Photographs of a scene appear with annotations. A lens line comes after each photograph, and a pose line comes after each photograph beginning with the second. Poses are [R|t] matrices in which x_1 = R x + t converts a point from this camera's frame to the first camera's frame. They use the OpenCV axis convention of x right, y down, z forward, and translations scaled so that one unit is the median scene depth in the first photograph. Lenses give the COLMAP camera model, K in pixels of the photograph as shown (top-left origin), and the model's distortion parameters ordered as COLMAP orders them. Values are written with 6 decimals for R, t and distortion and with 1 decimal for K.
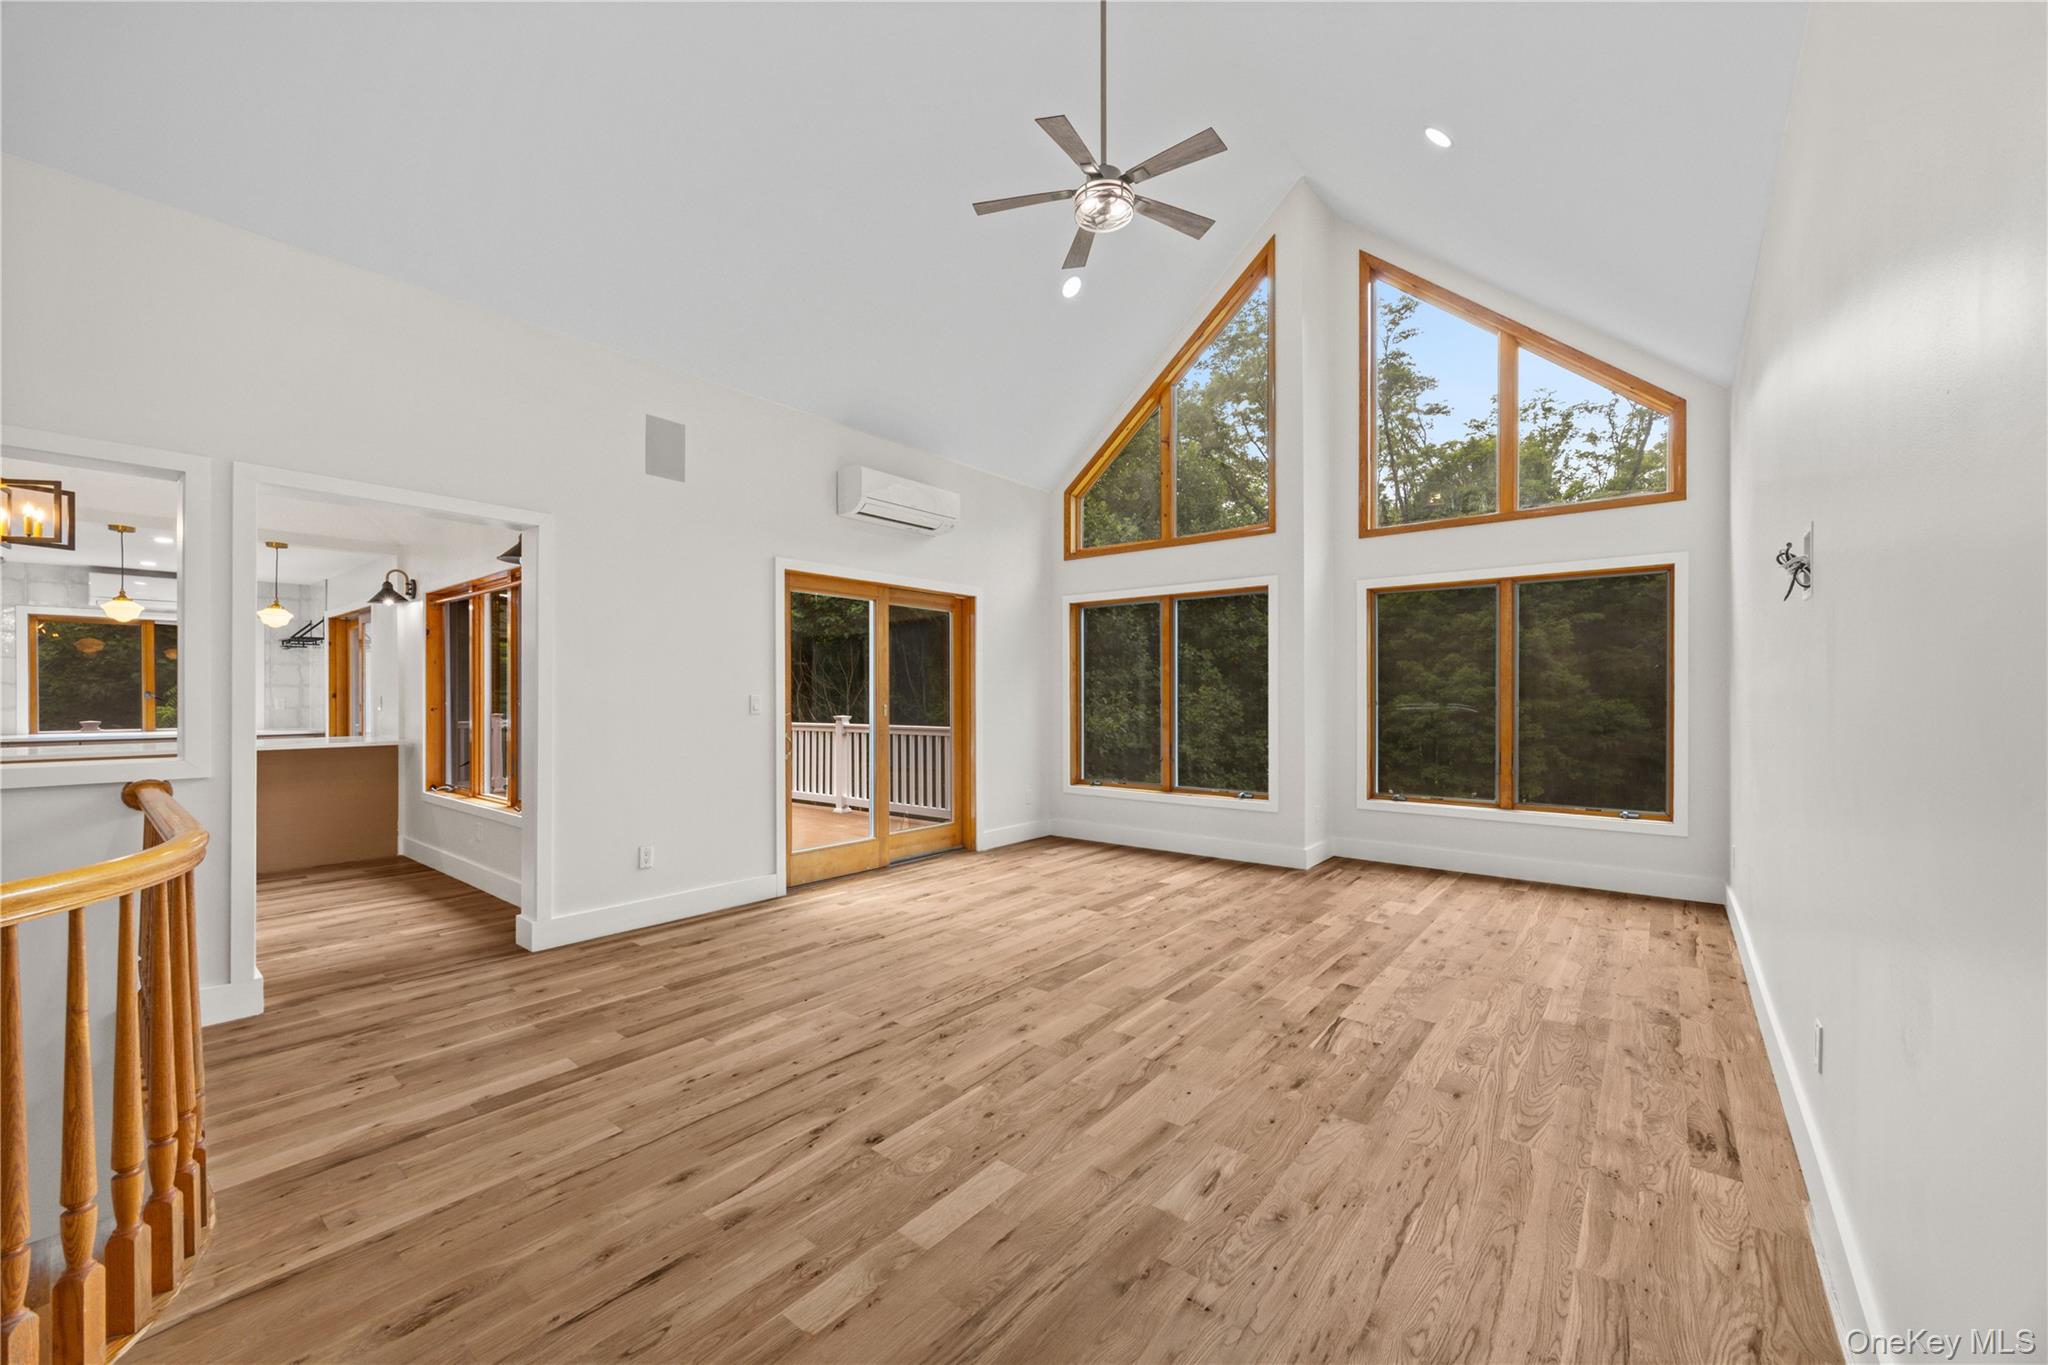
lens RADIAL K [[792.2, 0, 1019.9], [0, 792.2, 693.1], [0, 0, 1]] dist [-0.002412, 0.000553]
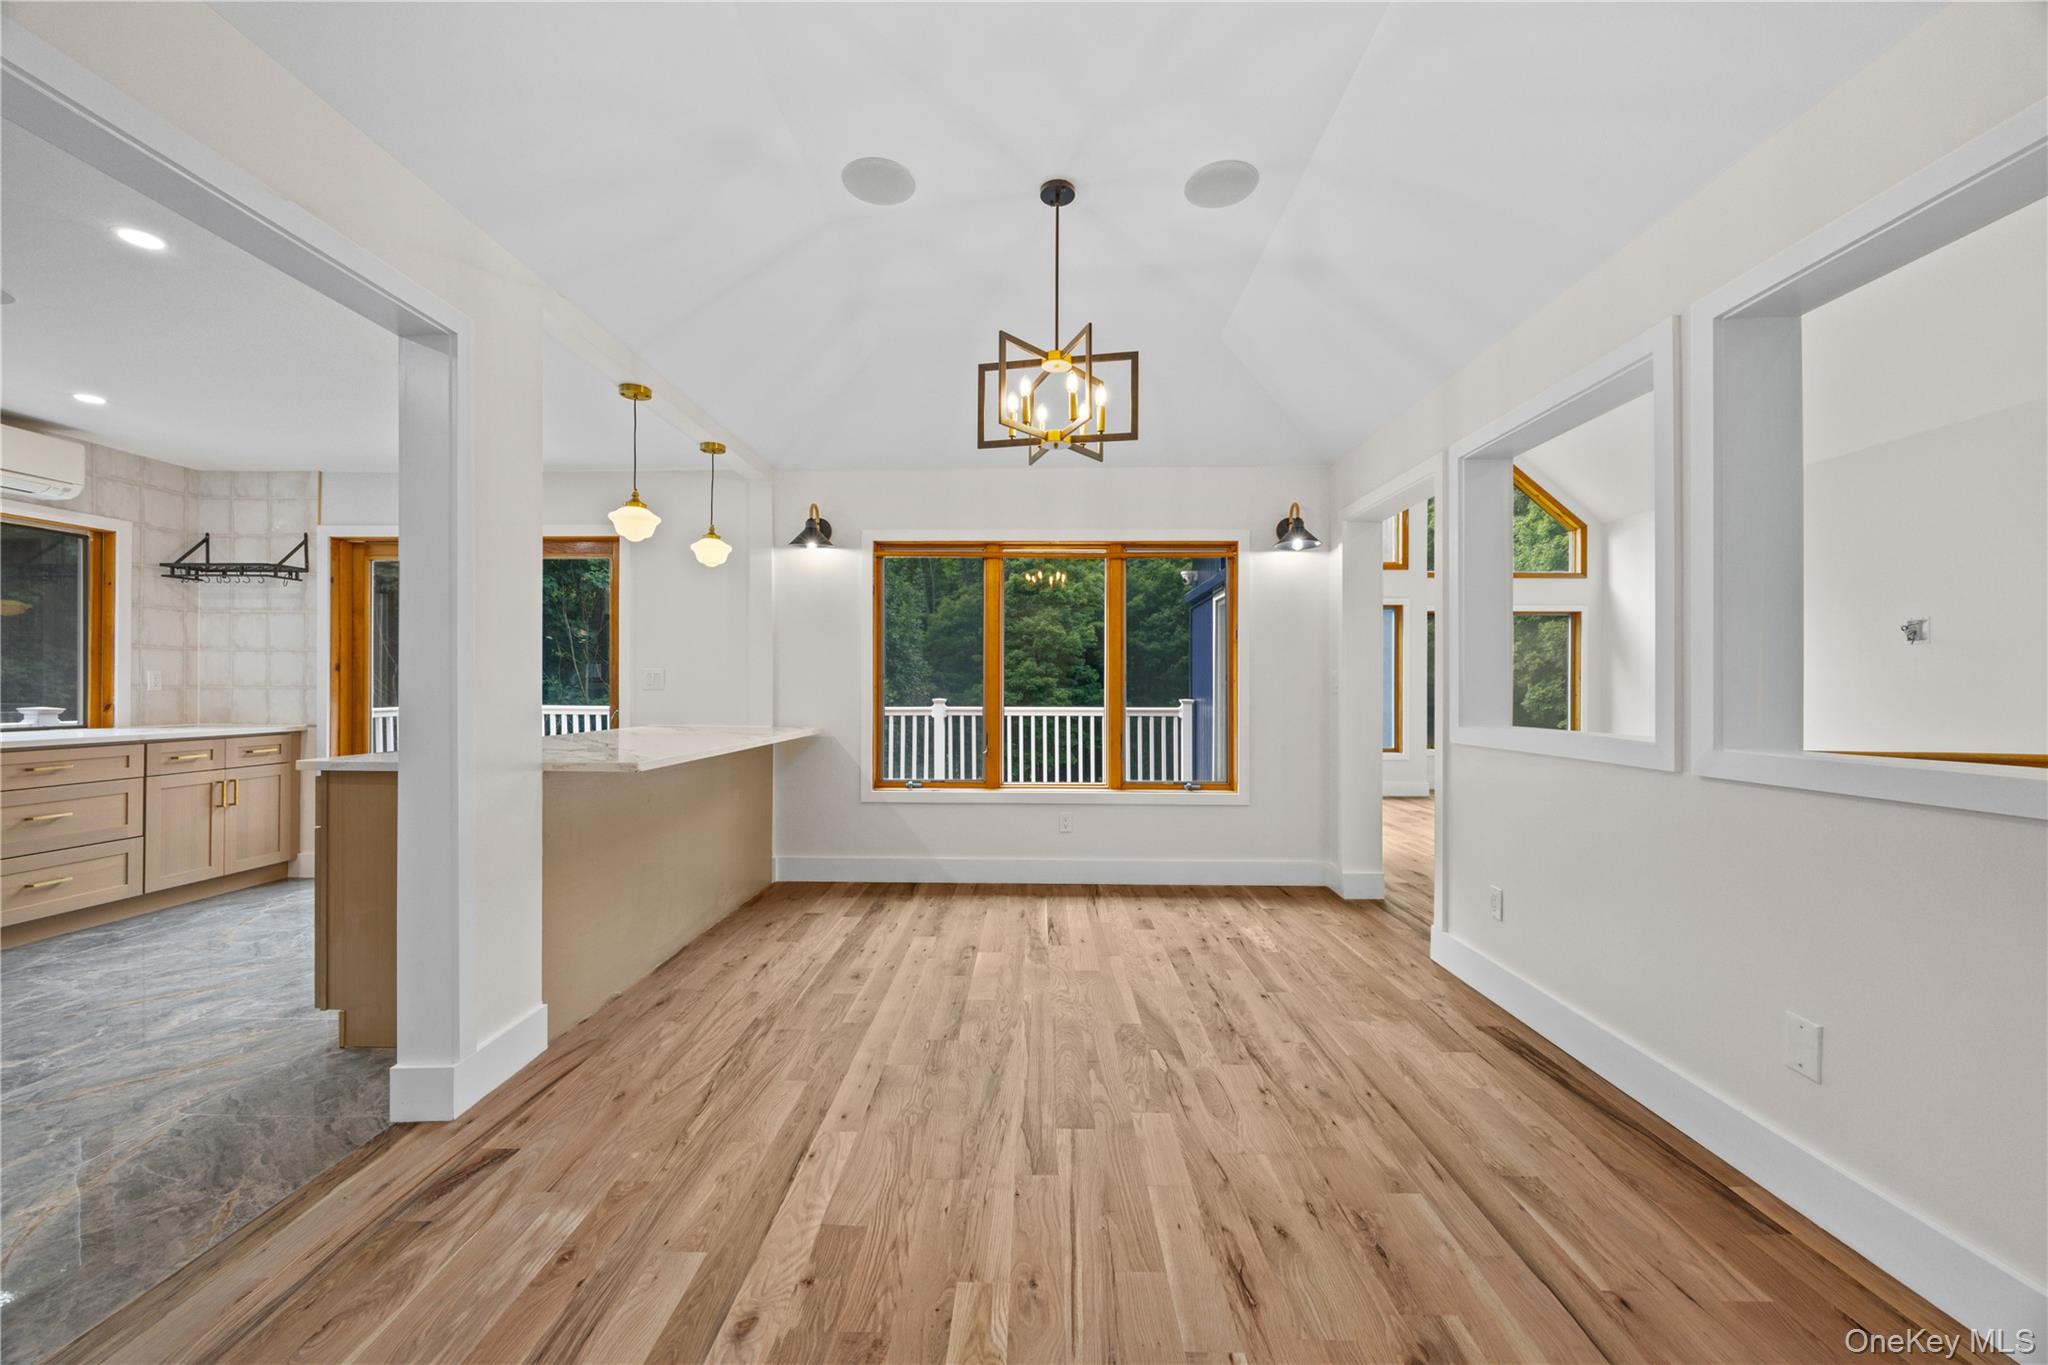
lens RADIAL K [[792.2, 0, 1026.2], [0, 792.2, 678.4], [0, 0, 1]] dist [-0.002412, 0.000553]
pose [[0.786990, 0.011011, 0.616867, -1.285753], [-0.007795, 0.999938, -0.007904, 0.019347], [-0.616916, 0.001412, 0.787028, 0.319256]]
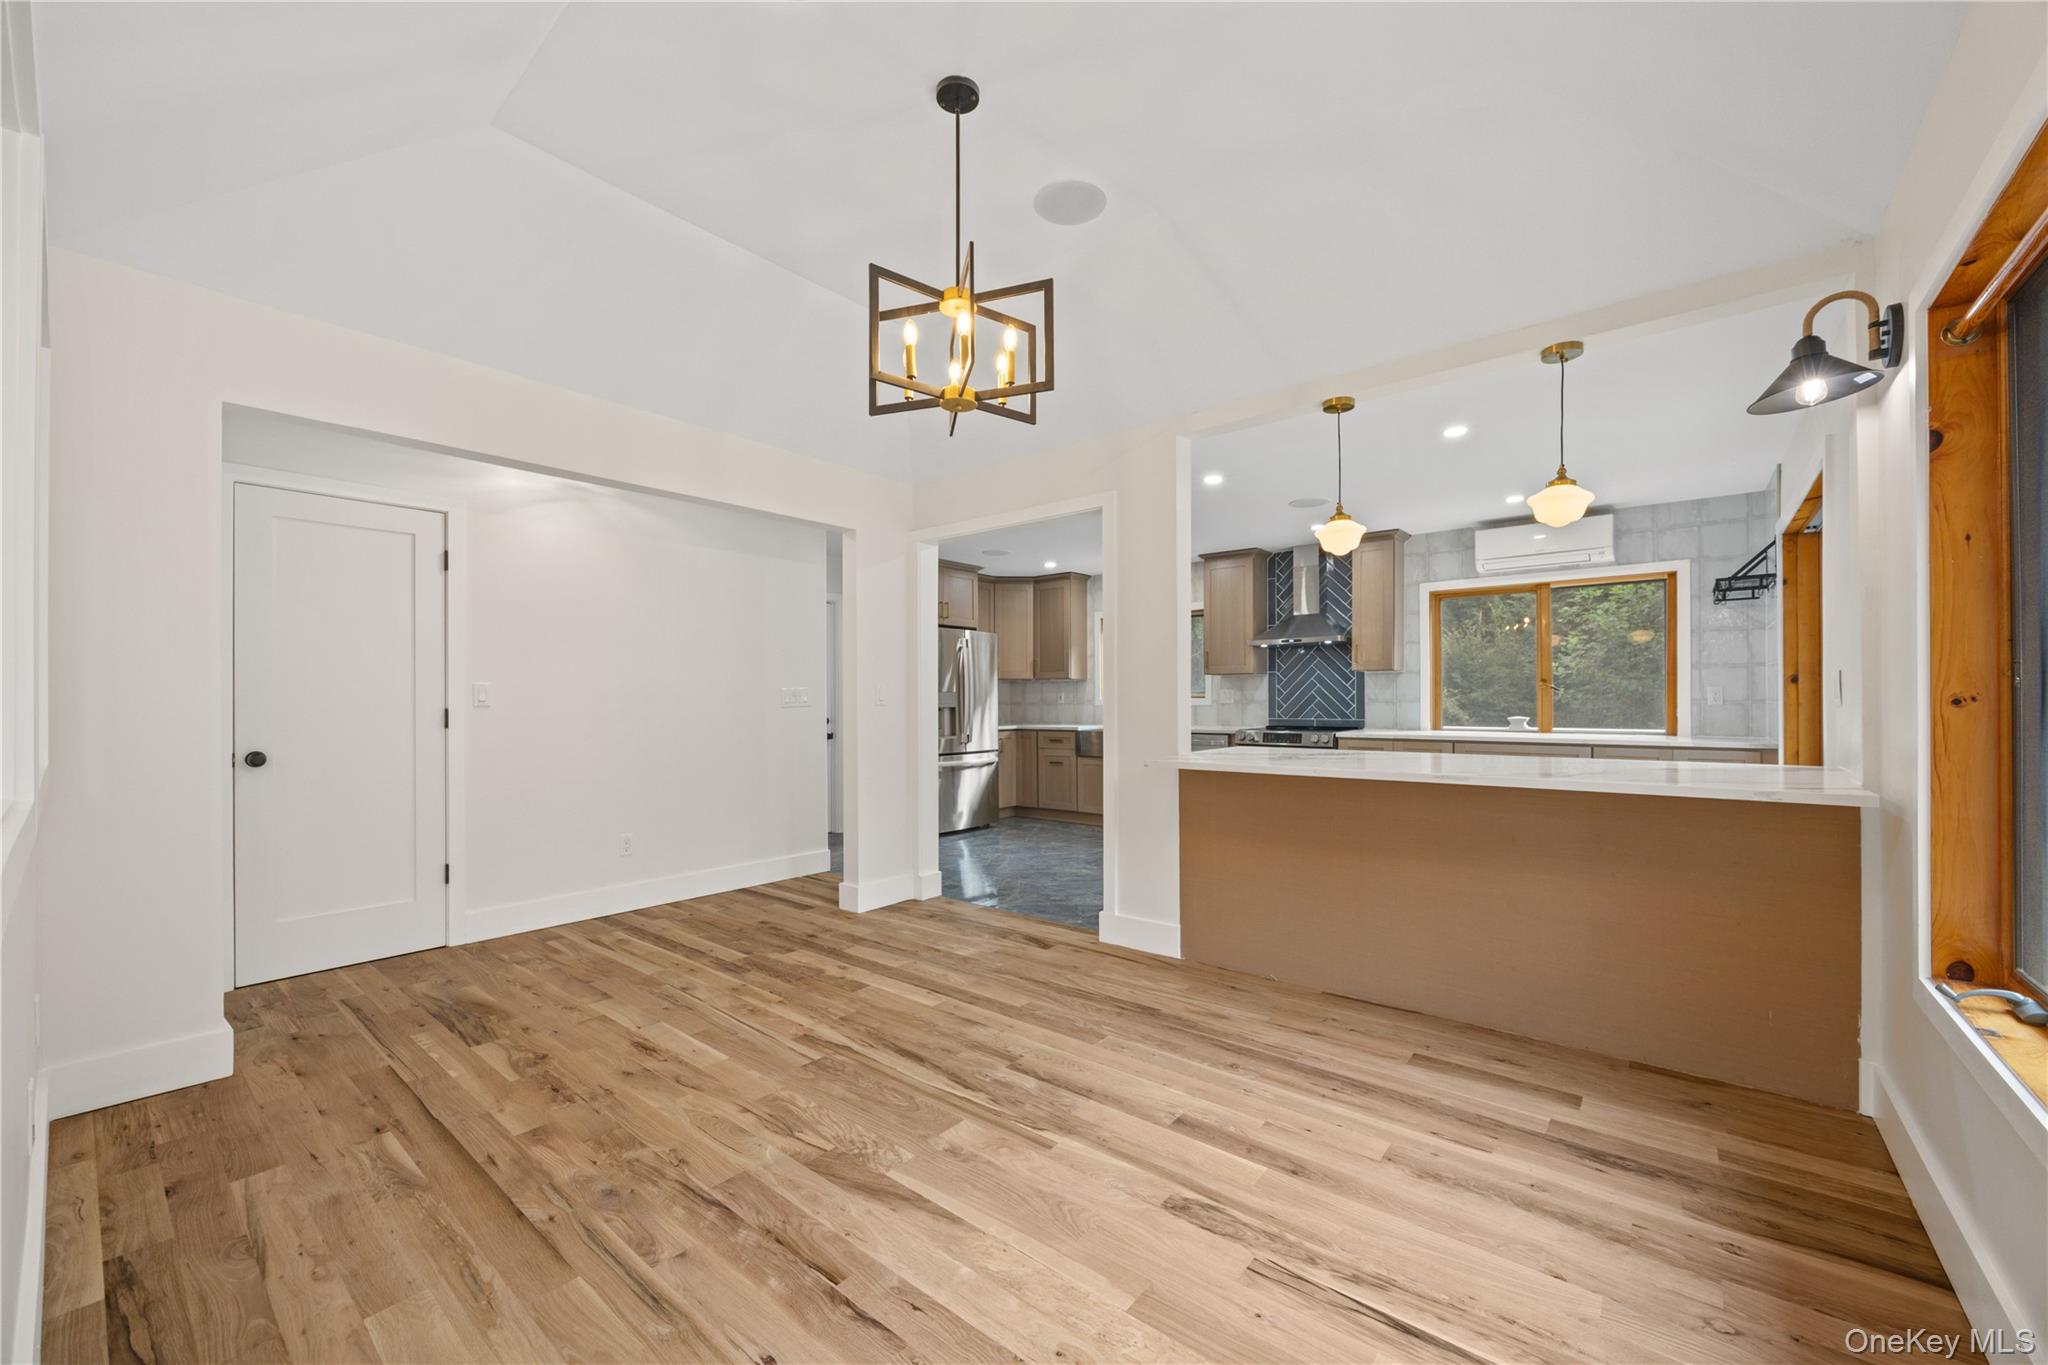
lens RADIAL K [[792.2, 0, 1017.6], [0, 792.2, 703.5], [0, 0, 1]] dist [-0.002412, 0.000553]
pose [[-0.013155, 0.005430, -0.999899, -0.516741], [0.008586, 0.999949, 0.005317, 0.019080], [0.999877, -0.008515, -0.013201, 0.760670]]
